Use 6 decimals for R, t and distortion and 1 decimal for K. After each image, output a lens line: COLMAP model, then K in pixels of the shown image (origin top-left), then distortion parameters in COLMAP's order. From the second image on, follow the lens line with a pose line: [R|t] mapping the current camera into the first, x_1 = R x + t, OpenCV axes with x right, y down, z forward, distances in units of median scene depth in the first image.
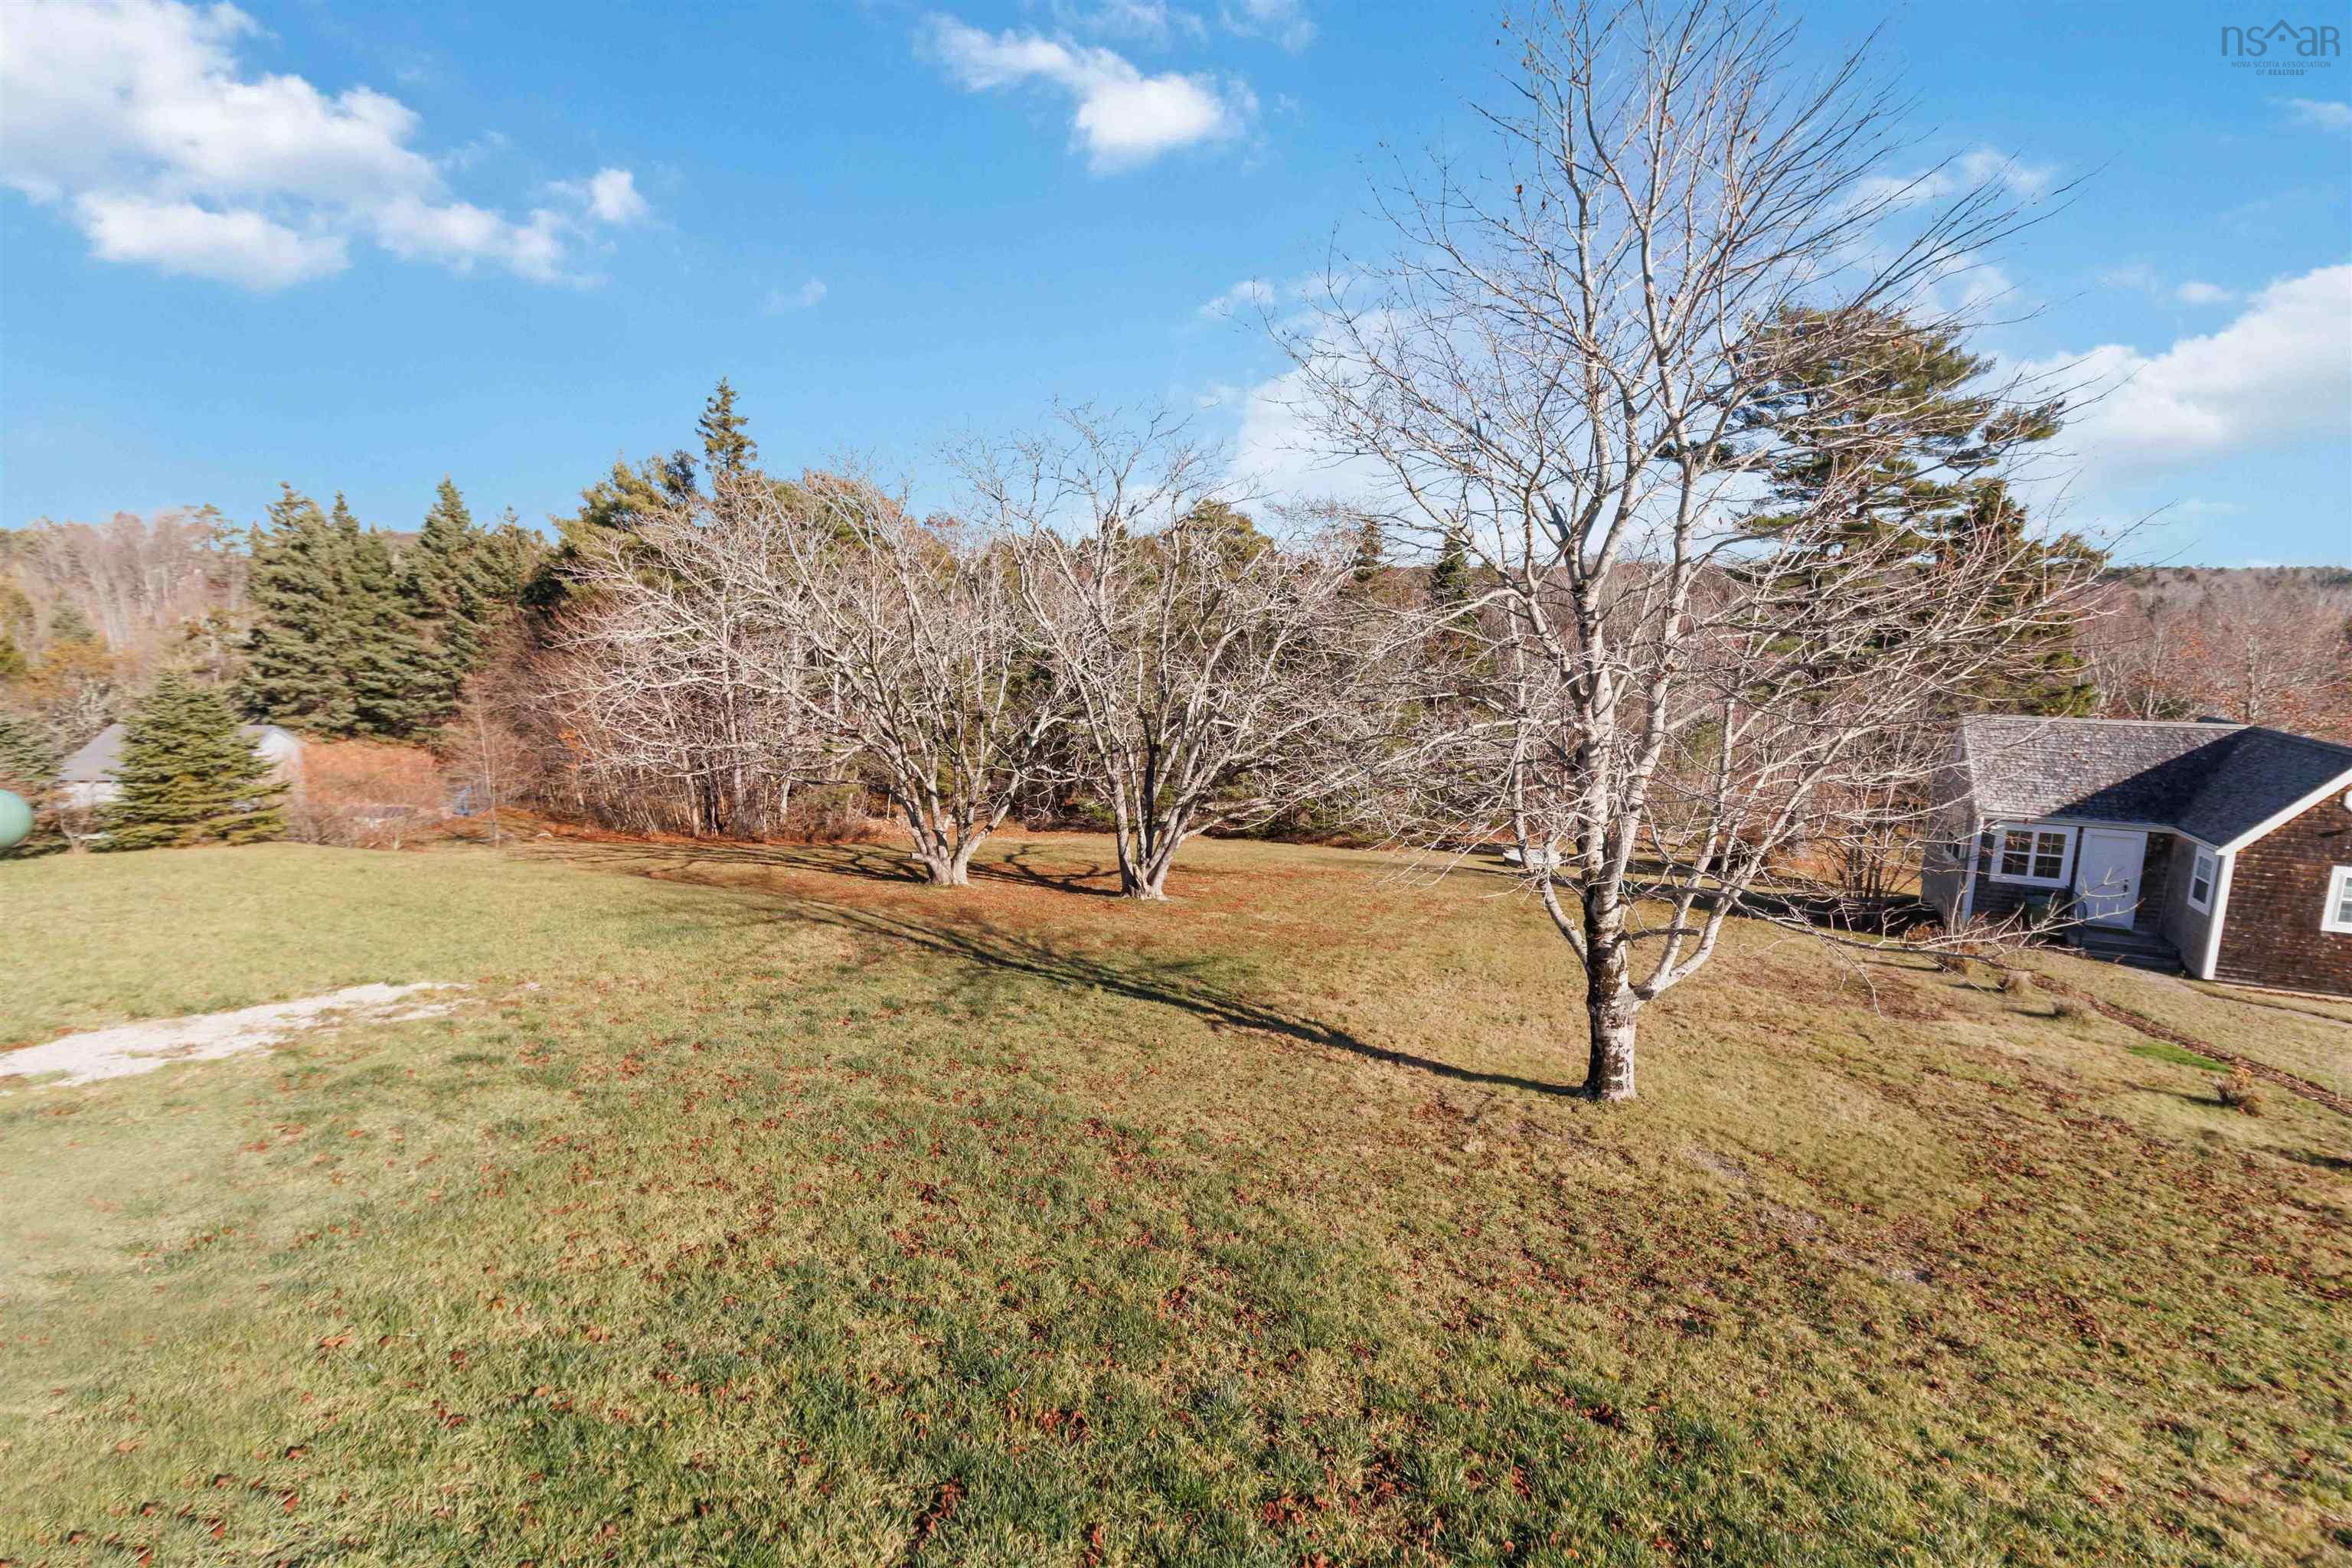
lens RADIAL K [[1108.7, 0, 1174.9], [0, 1108.7, 791.0], [0, 0, 1]] dist [0.011885, -0.000232]
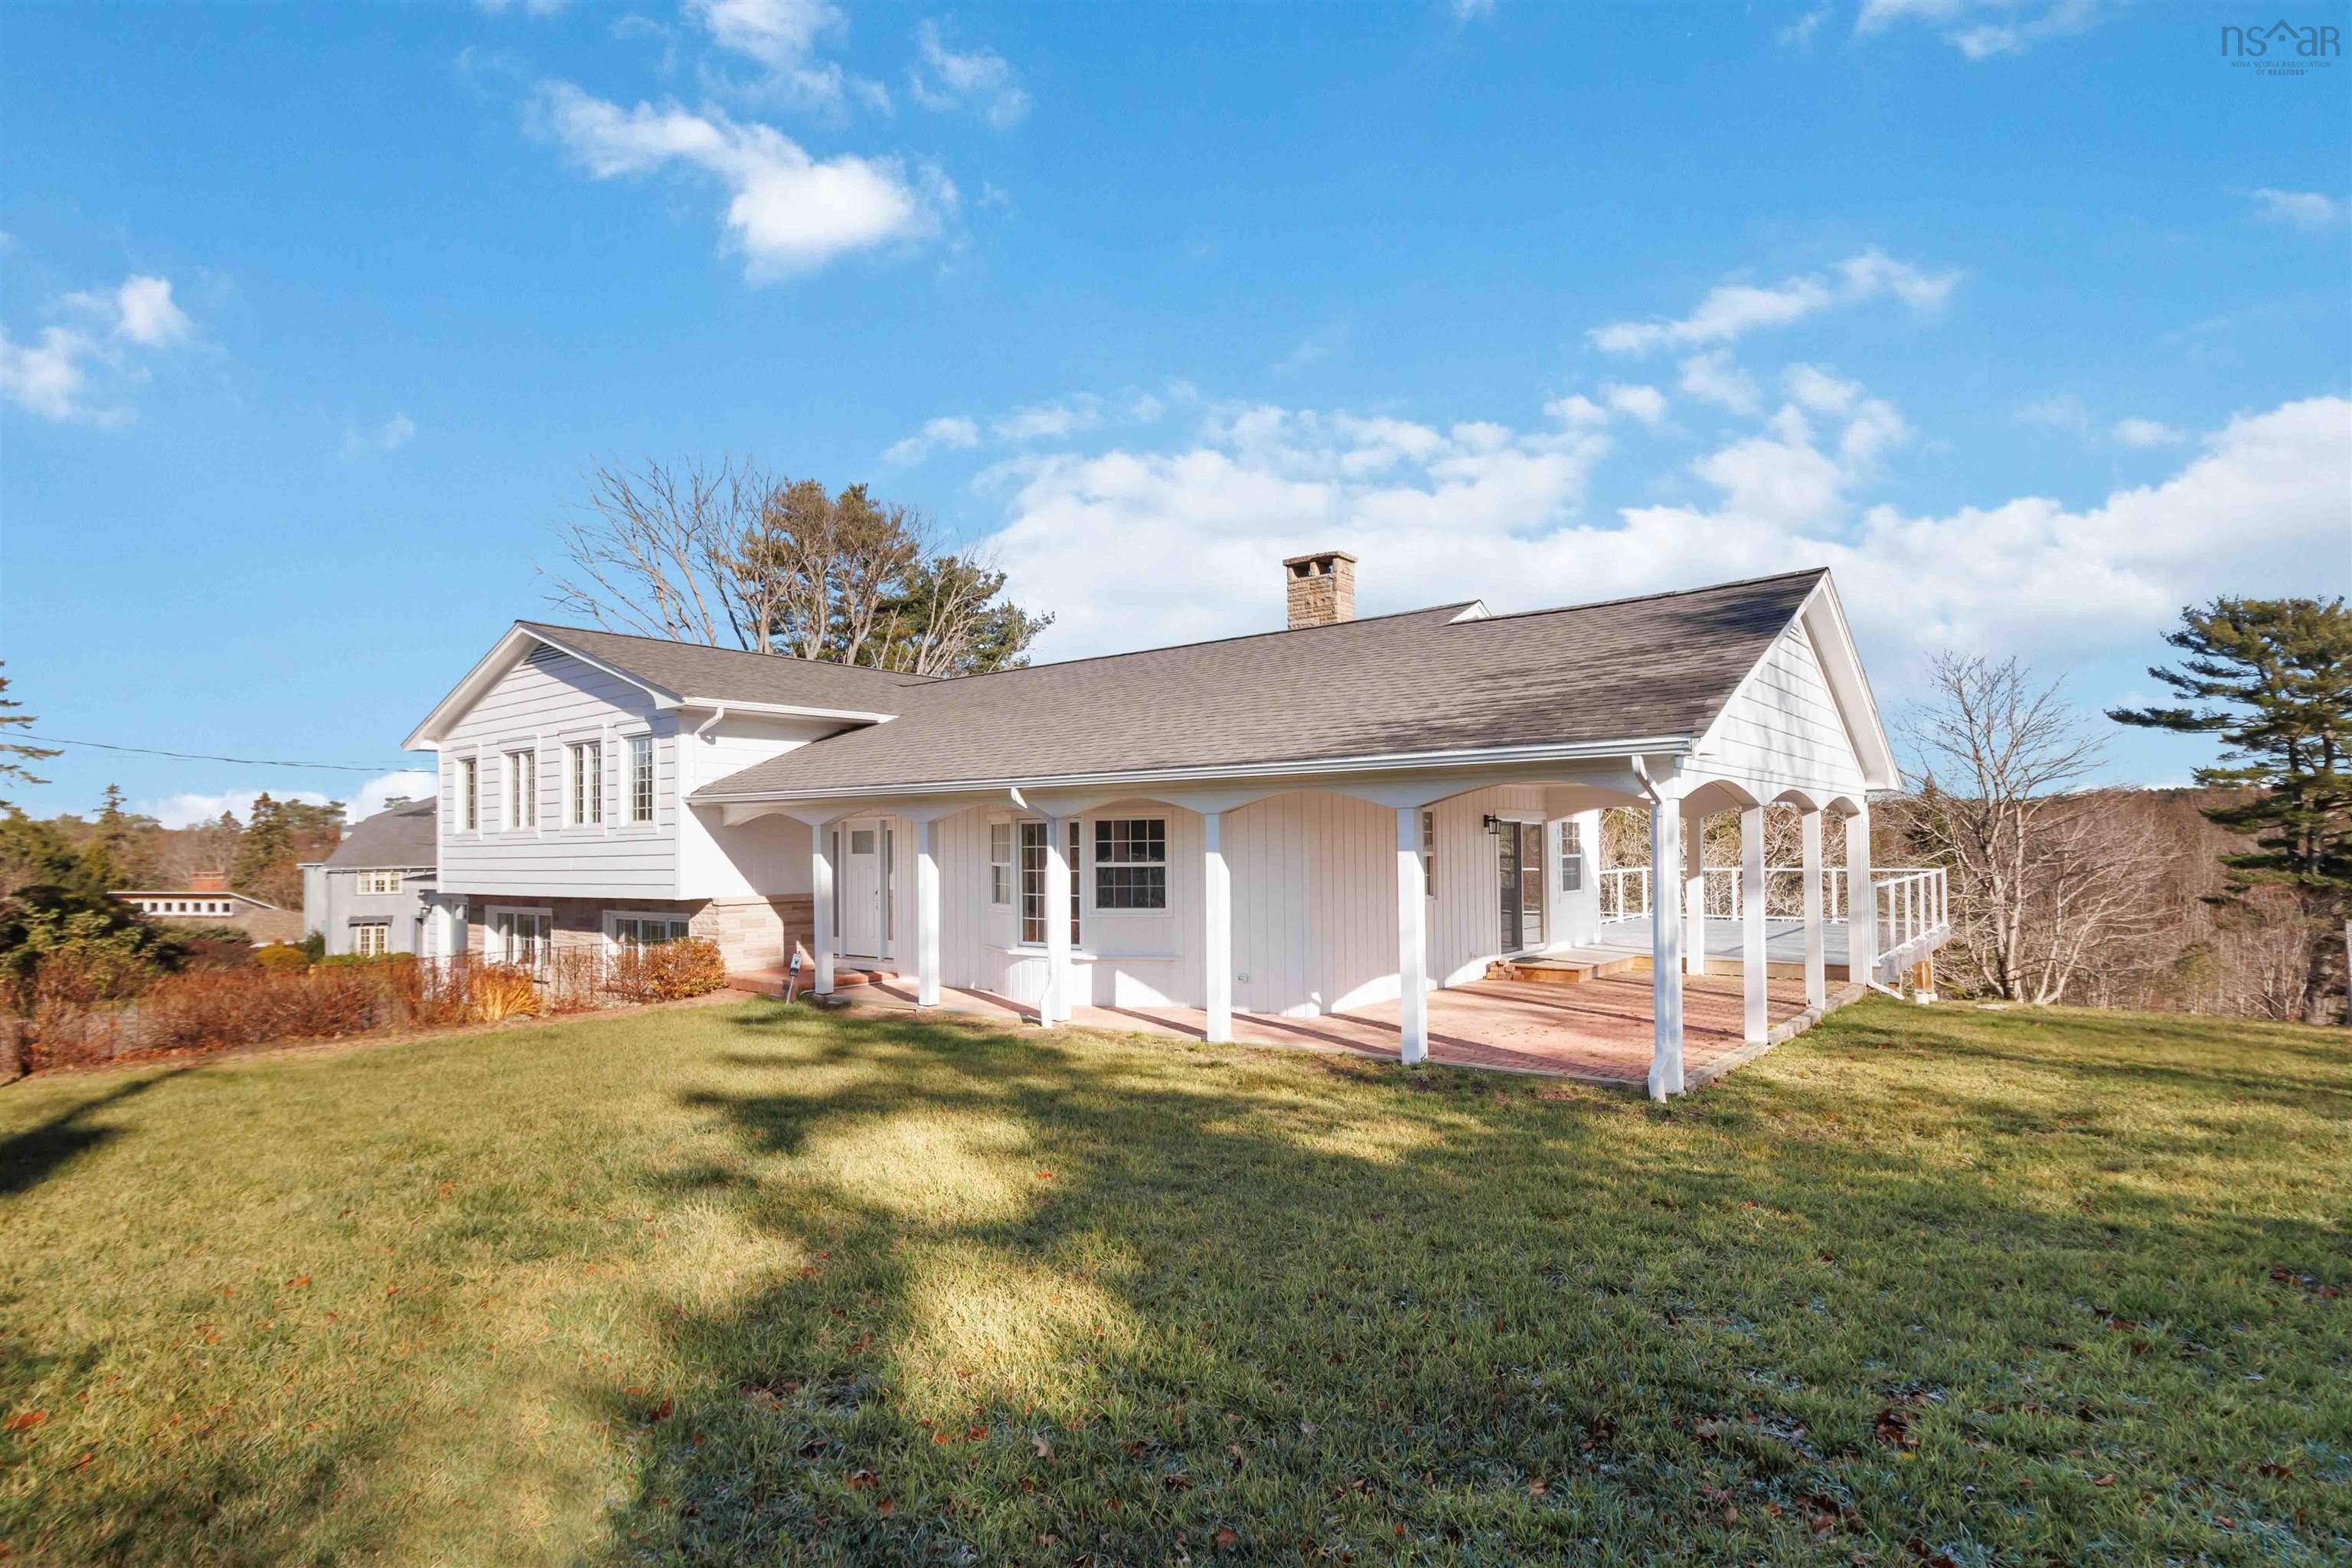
lens RADIAL K [[1215.1, 0, 1182.1], [0, 1215.1, 843.9], [0, 0, 1]] dist [-0.001206, -0.000297]
pose [[0.951204, -0.022776, -0.307720, -0.147654], [-0.030728, 0.985323, -0.167914, 0.093245], [0.307028, 0.169176, 0.936543, -0.600798]]
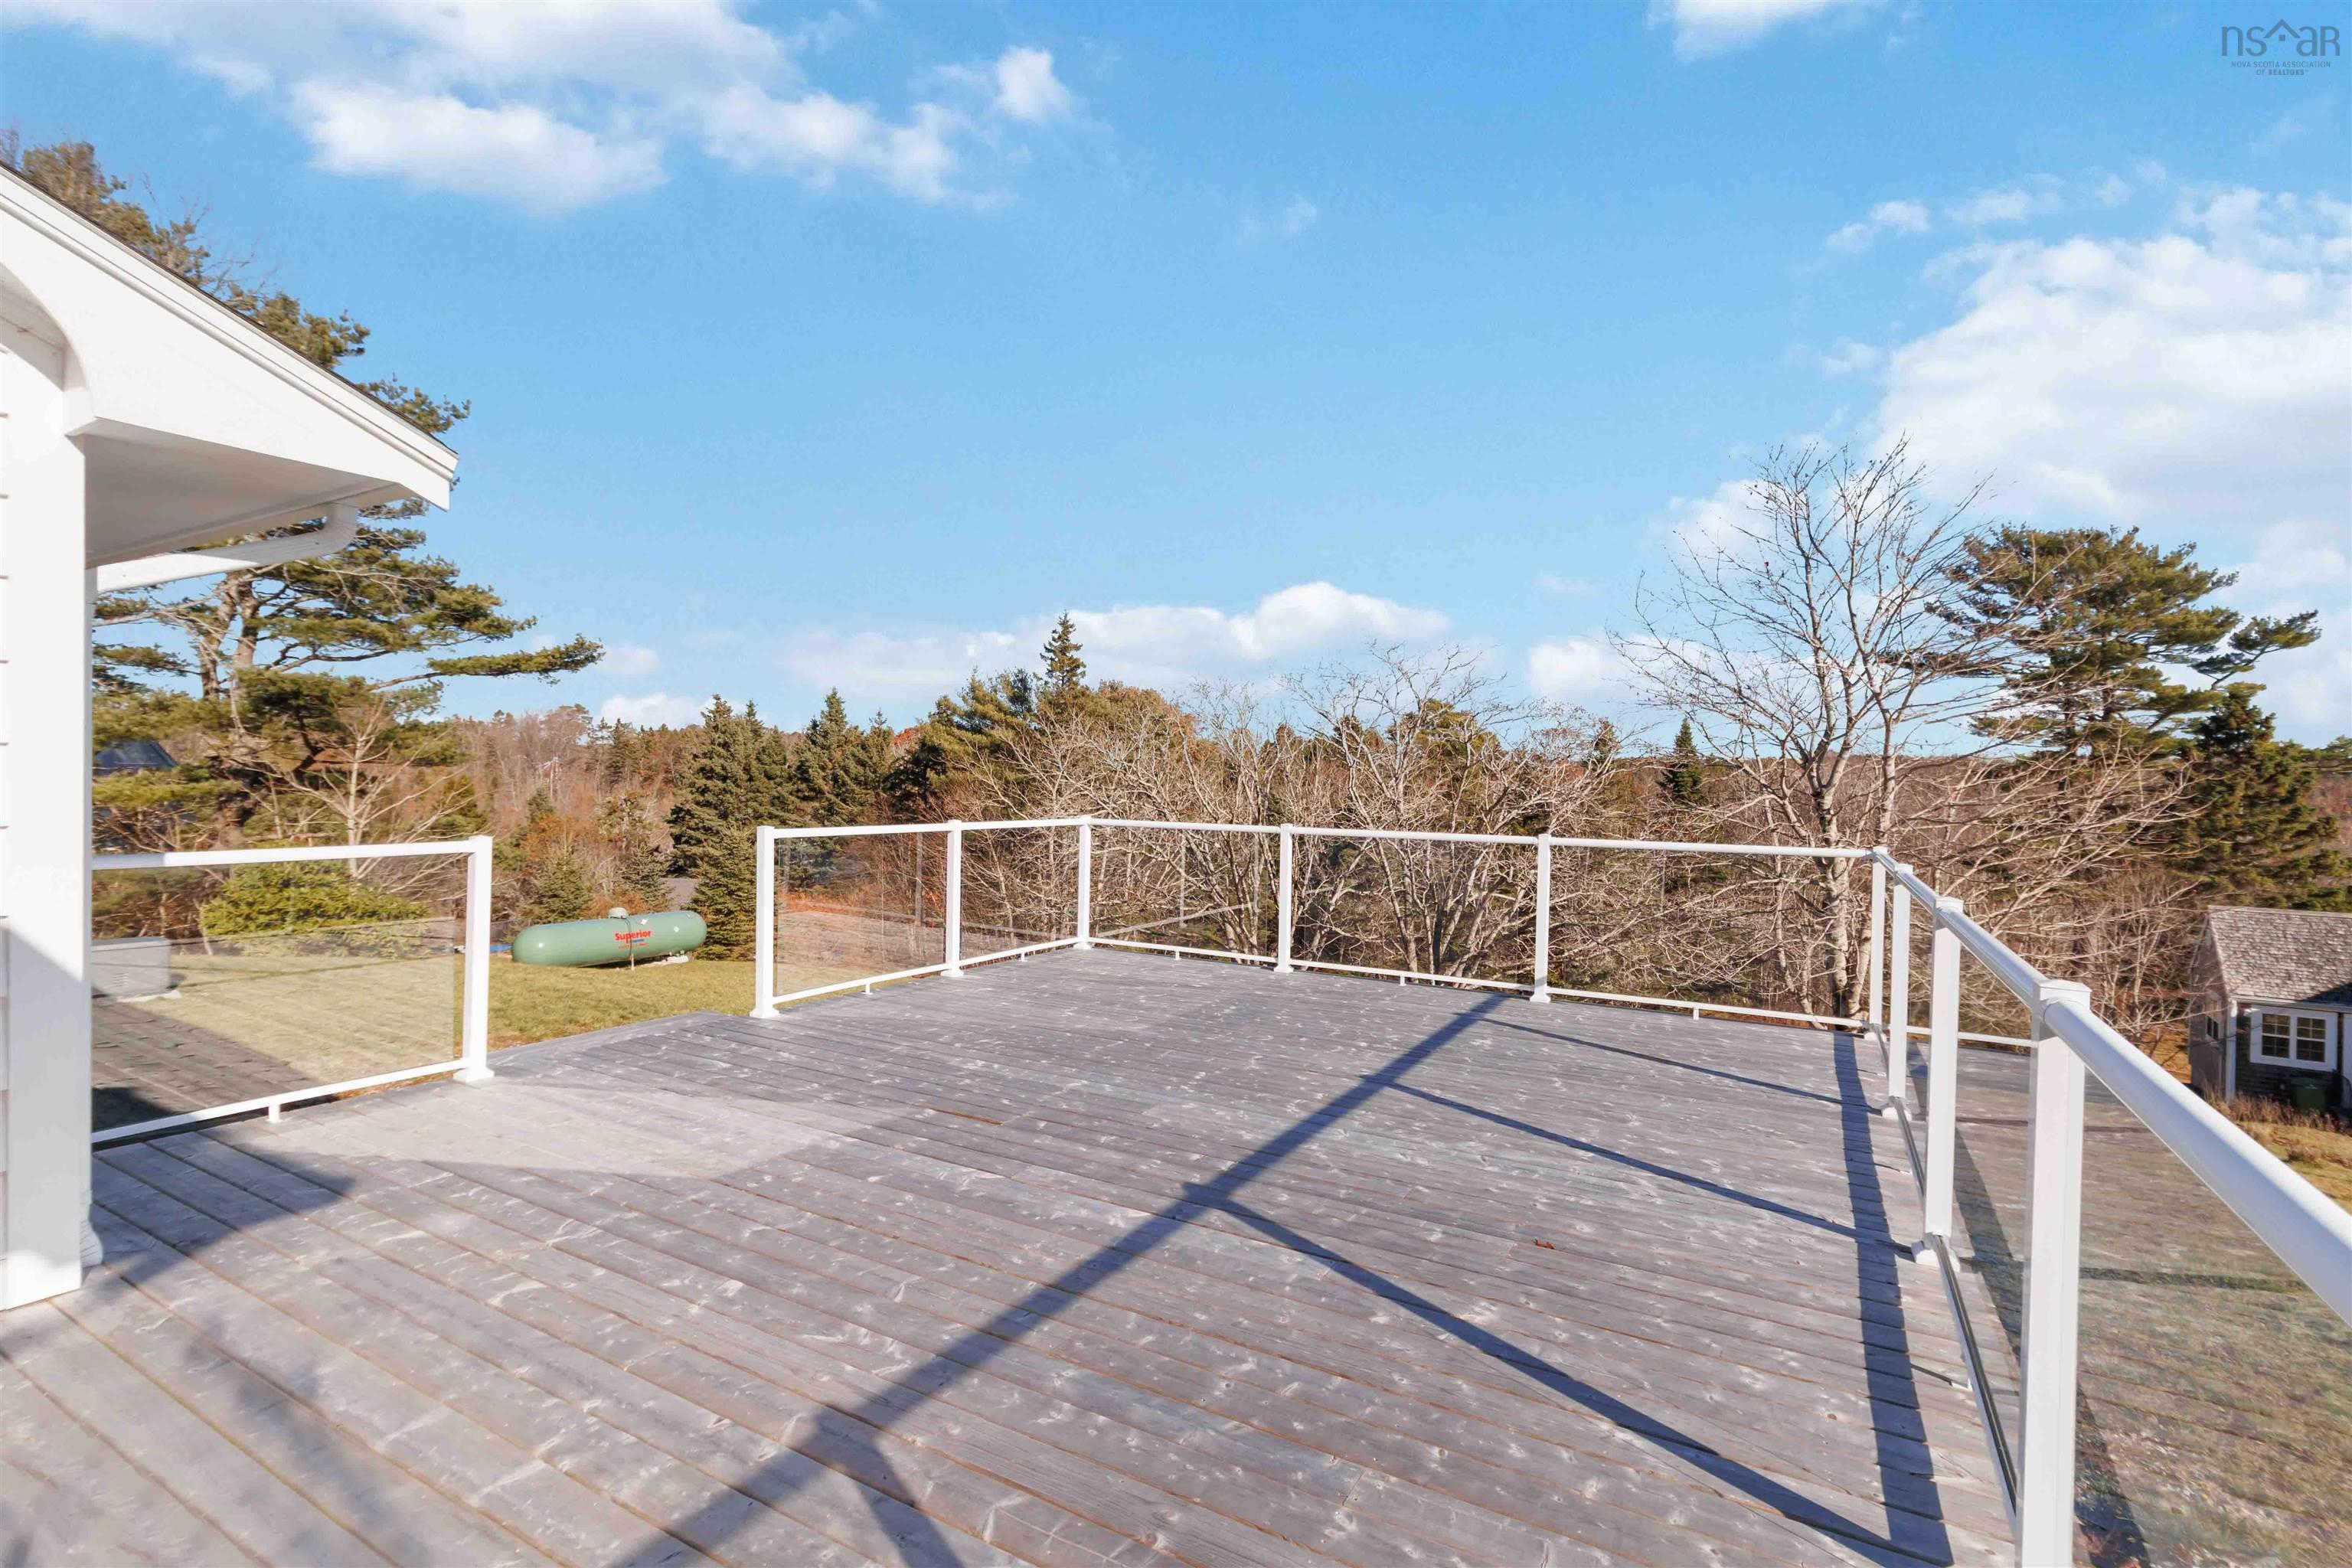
lens RADIAL K [[1108.7, 0, 1174.9], [0, 1108.7, 791.0], [0, 0, 1]] dist [0.011885, -0.000232]
pose [[0.984467, 0.009893, -0.175291, -0.061057], [-0.038897, 0.985891, -0.162807, 0.024872], [0.171207, 0.167097, 0.970962, -0.163352]]
